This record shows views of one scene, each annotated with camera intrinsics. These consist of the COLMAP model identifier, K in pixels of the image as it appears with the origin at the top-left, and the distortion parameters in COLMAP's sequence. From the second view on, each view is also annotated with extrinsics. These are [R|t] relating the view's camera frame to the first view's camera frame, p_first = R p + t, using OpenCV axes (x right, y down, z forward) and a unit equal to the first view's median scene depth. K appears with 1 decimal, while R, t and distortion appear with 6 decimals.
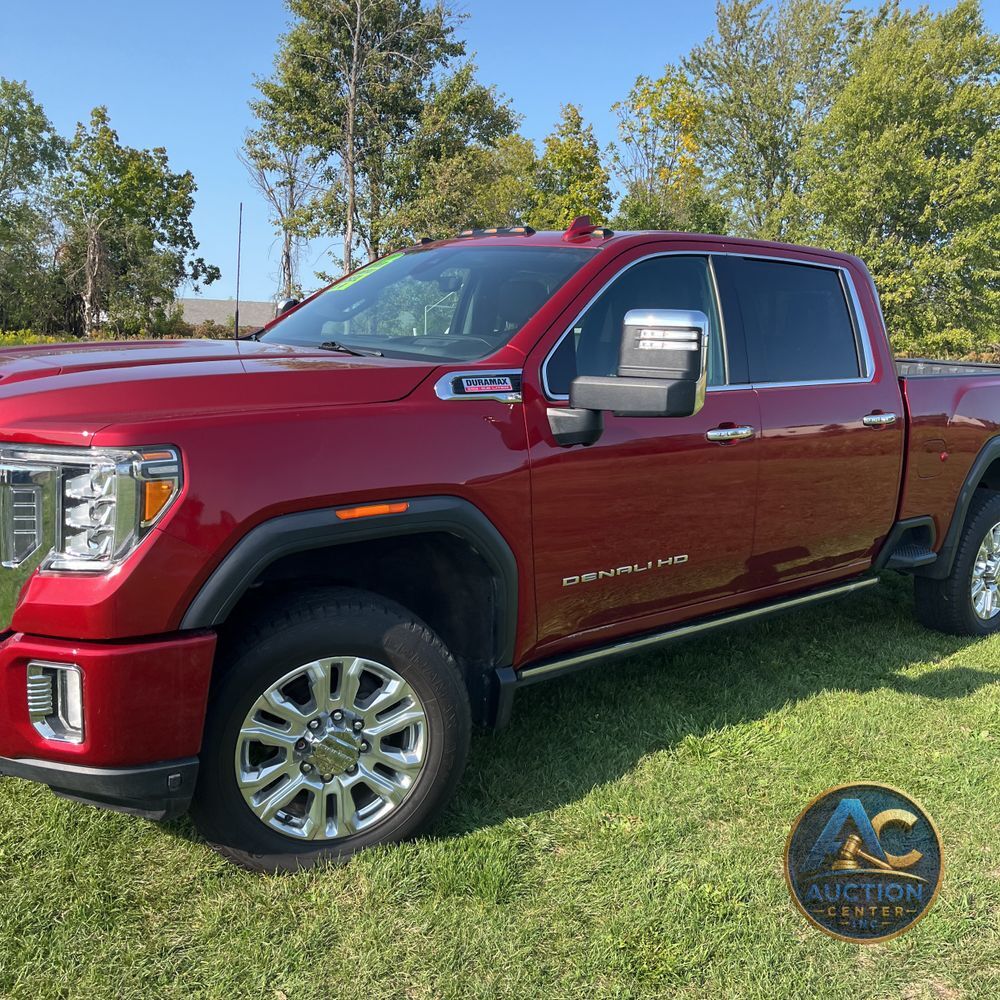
lens RADIAL K [[1008.5, 0, 492.6], [0, 1008.5, 500.6], [0, 0, 1]] dist [0.031856, 0.014074]
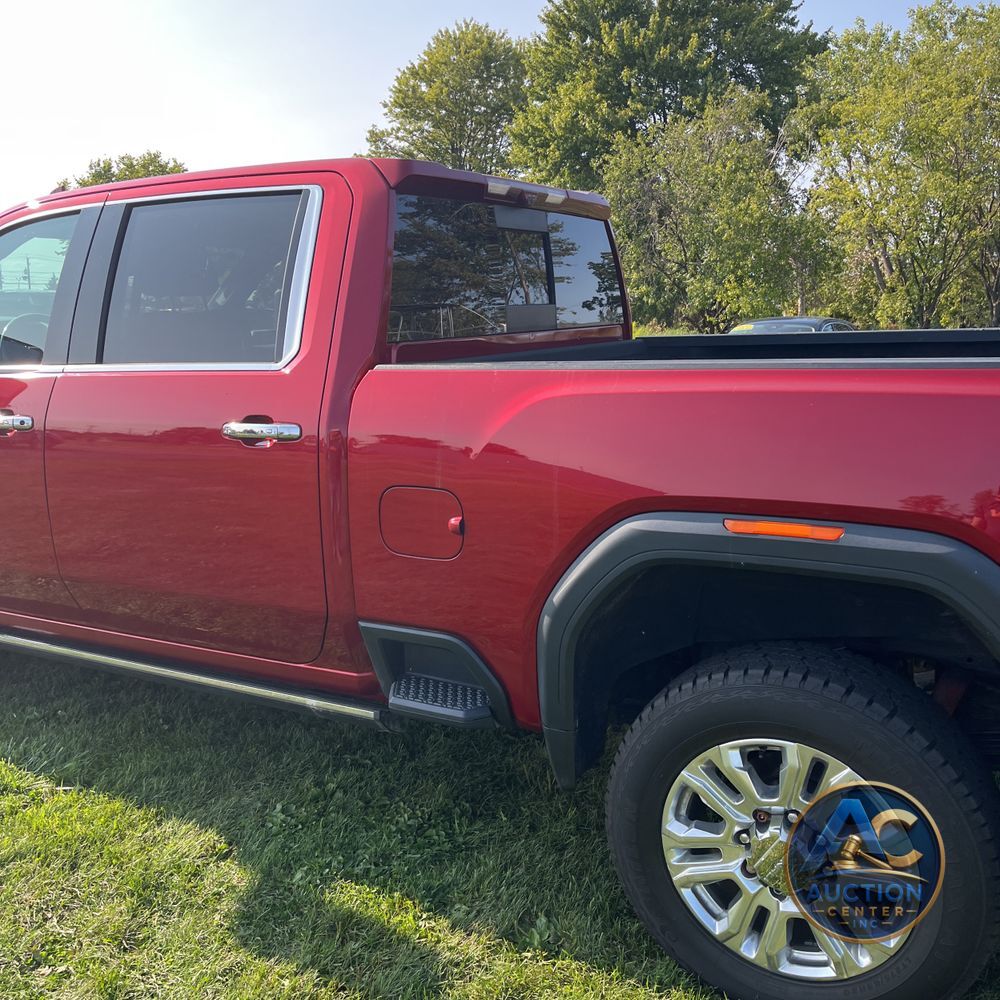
lens RADIAL K [[1023.3, 0, 500.0], [0, 1023.3, 500.0], [0, 0, 1]] dist [0.041247, -0.025632]
pose [[0.345341, 0.129612, -0.929484, 0.145227], [-0.129672, 0.987507, 0.089524, -0.016332], [0.929476, 0.089612, 0.357833, 0.131919]]
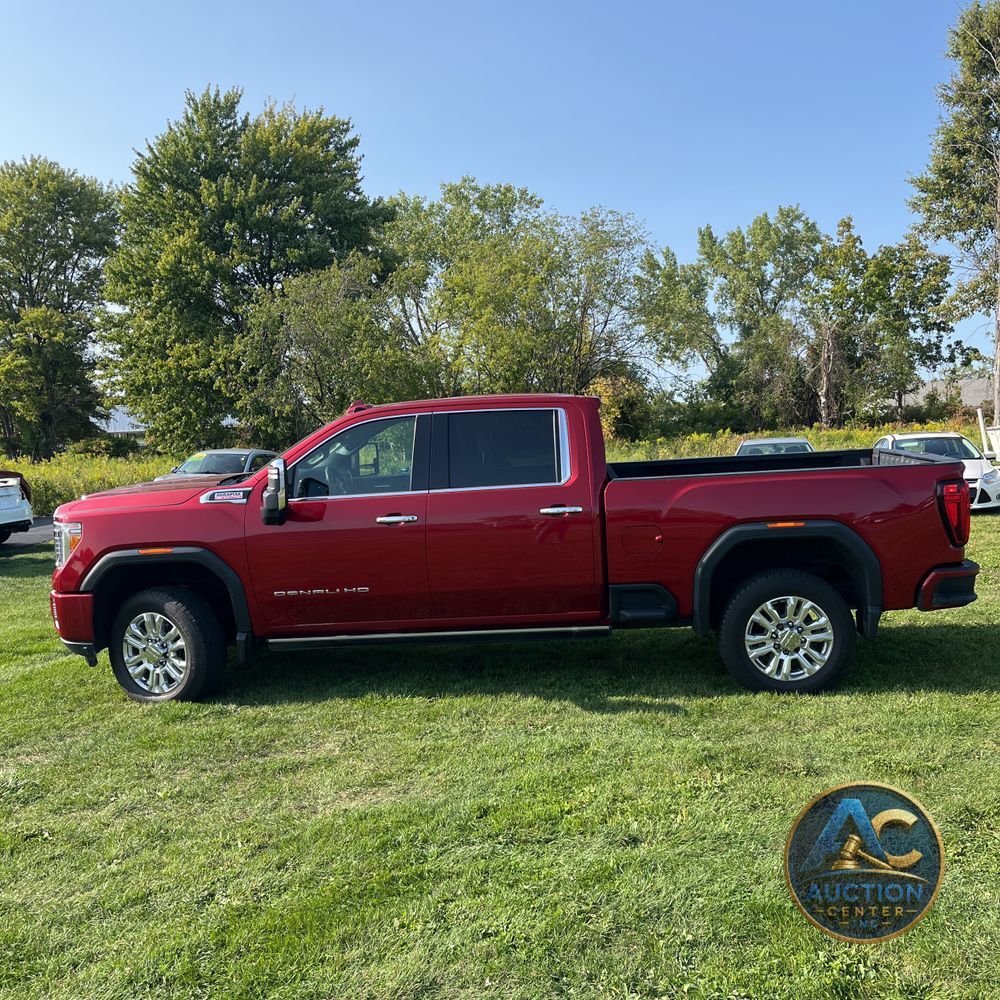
lens RADIAL K [[1023.3, 0, 500.0], [0, 1023.3, 500.0], [0, 0, 1]] dist [0.041247, -0.025632]
pose [[0.718329, -0.007716, -0.695661, 0.192755], [-0.050902, 0.996675, -0.063616, 0.000331], [0.693839, 0.081108, 0.715548, -0.016109]]
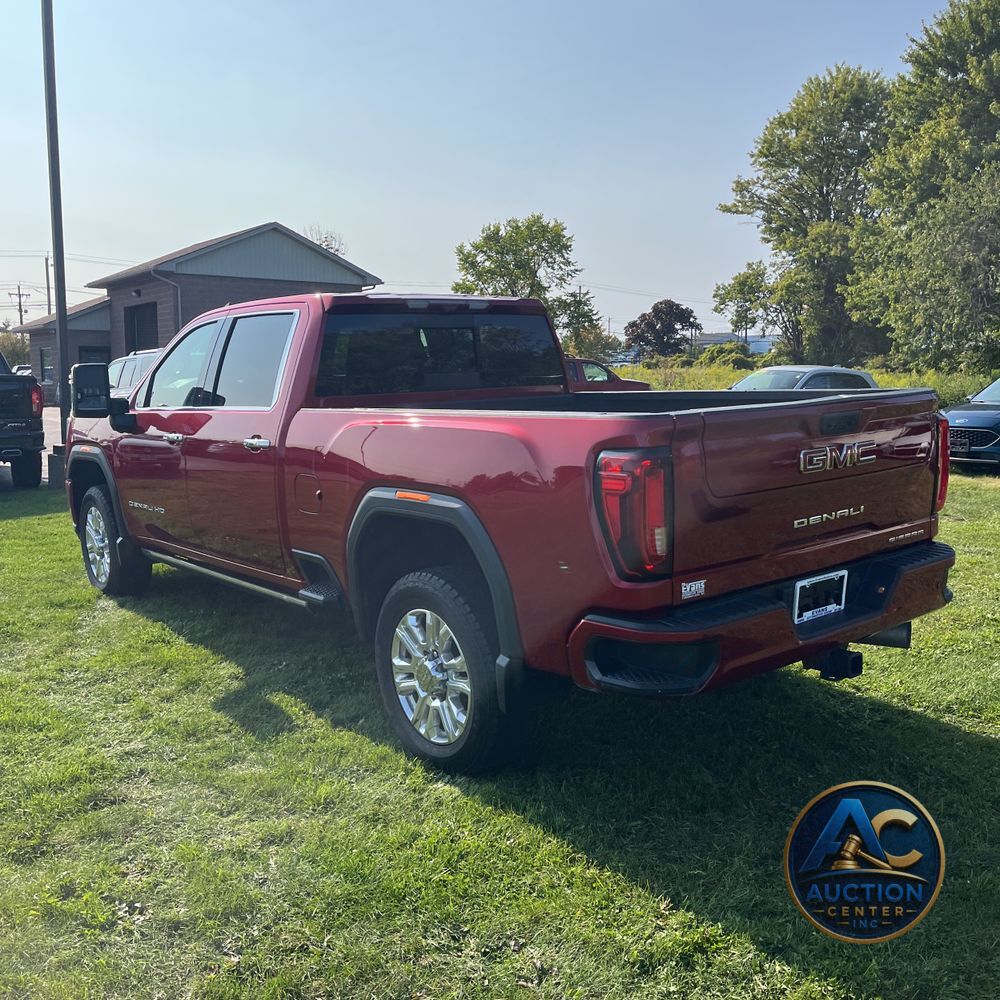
lens RADIAL K [[1032.9, 0, 495.2], [0, 1032.9, 500.3], [0, 0, 1]] dist [0.015604, 0.045169]
pose [[-0.026104, 0.098509, -0.994794, 0.219428], [-0.148666, 0.983684, 0.101310, -0.025049], [0.988543, 0.150536, -0.011034, 0.184748]]
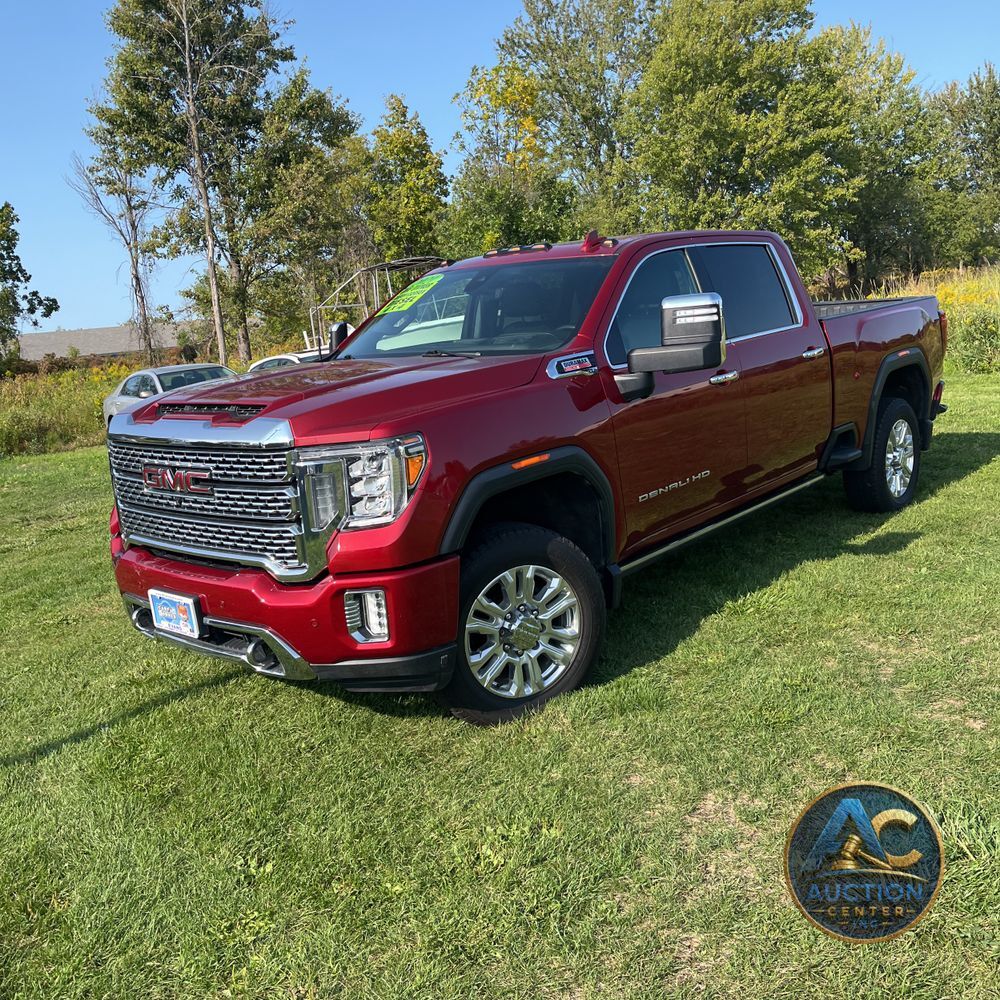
lens RADIAL K [[1008.5, 0, 492.6], [0, 1008.5, 500.6], [0, 0, 1]] dist [0.031856, 0.014074]
pose [[0.979954, -0.153494, 0.127001, -0.032576], [0.151703, 0.988142, 0.023718, 0.002104], [-0.129136, -0.003976, 0.991619, -0.037282]]
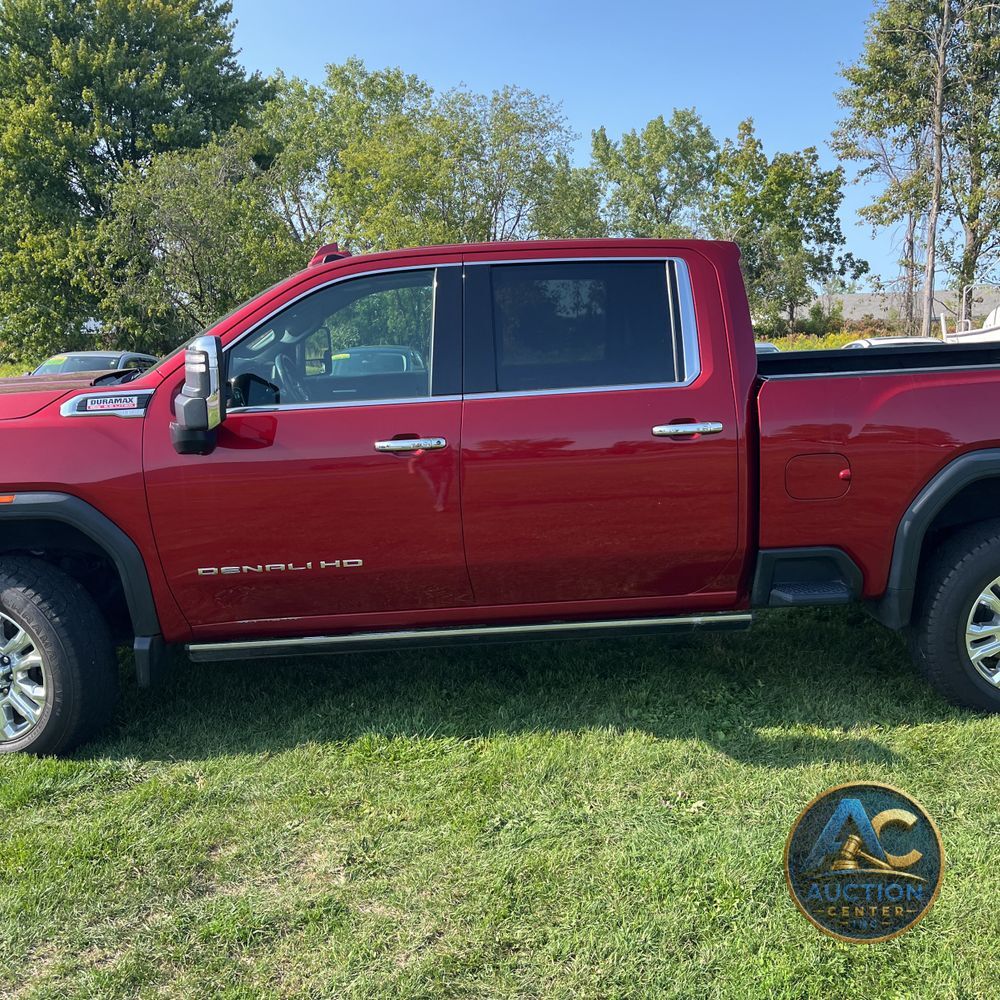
lens RADIAL K [[1018.5, 0, 500.0], [0, 1018.5, 500.0], [0, 0, 1]] dist [0.018327, 0.019423]
pose [[0.796095, 0.044335, -0.603546, 0.113062], [-0.043684, 0.998921, 0.015758, -0.003755], [0.603593, 0.013820, 0.797173, 0.029247]]
